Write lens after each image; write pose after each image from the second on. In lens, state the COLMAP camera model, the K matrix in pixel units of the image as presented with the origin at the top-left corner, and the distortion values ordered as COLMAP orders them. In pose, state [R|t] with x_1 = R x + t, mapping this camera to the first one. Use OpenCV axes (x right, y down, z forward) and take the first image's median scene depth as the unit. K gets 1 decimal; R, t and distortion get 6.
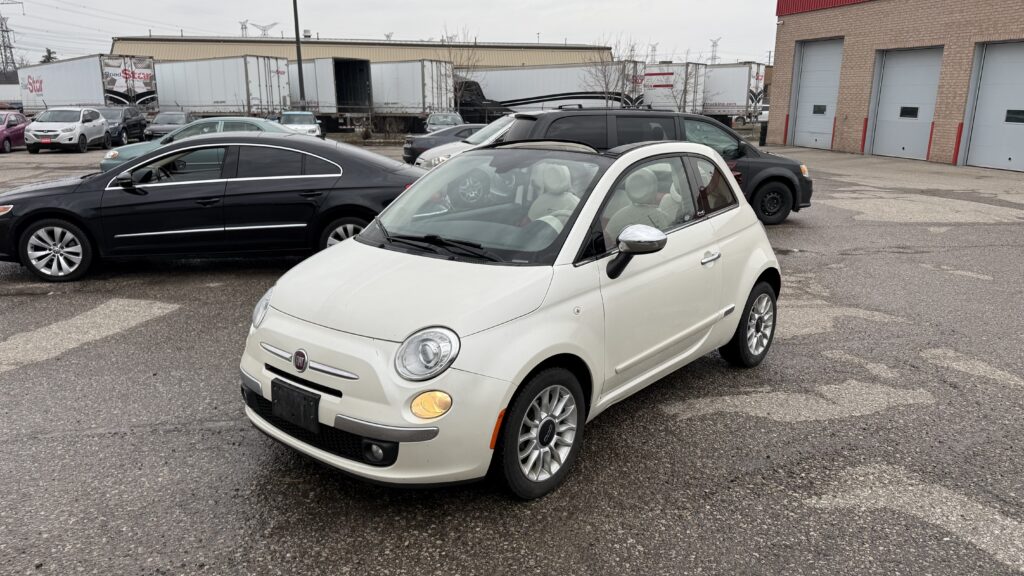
lens RADIAL K [[724.5, 0, 513.1], [0, 724.5, 287.7], [0, 0, 1]] dist [0.062768, -0.053153]
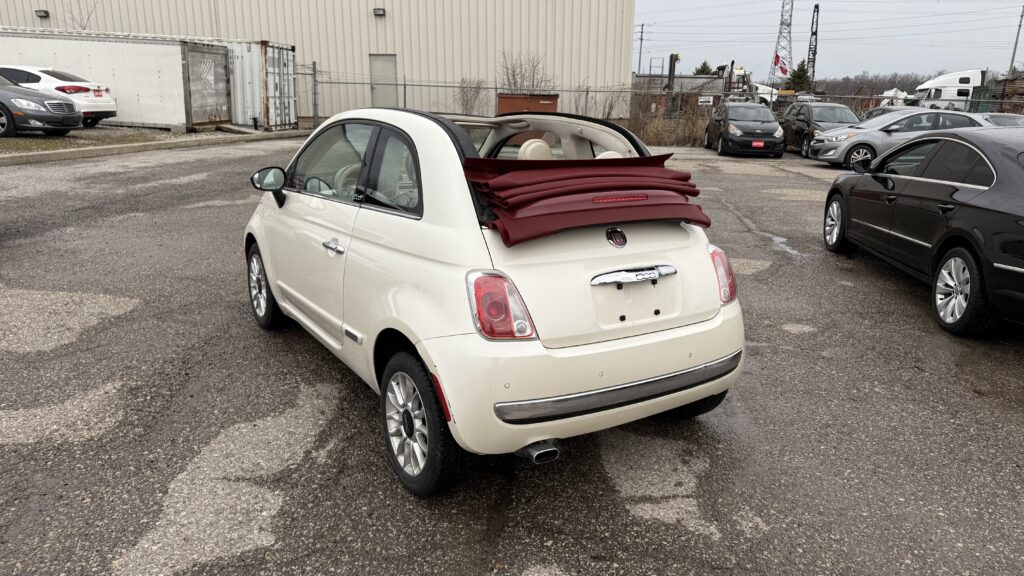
lens RADIAL K [[724.5, 0, 508.8], [0, 724.5, 297.8], [0, 0, 1]] dist [0.062768, -0.053153]
pose [[-0.311666, 0.239238, -0.919581, 1.338683], [-0.254800, 0.911297, 0.323441, -0.416675], [0.915391, 0.335115, -0.223063, 1.879262]]
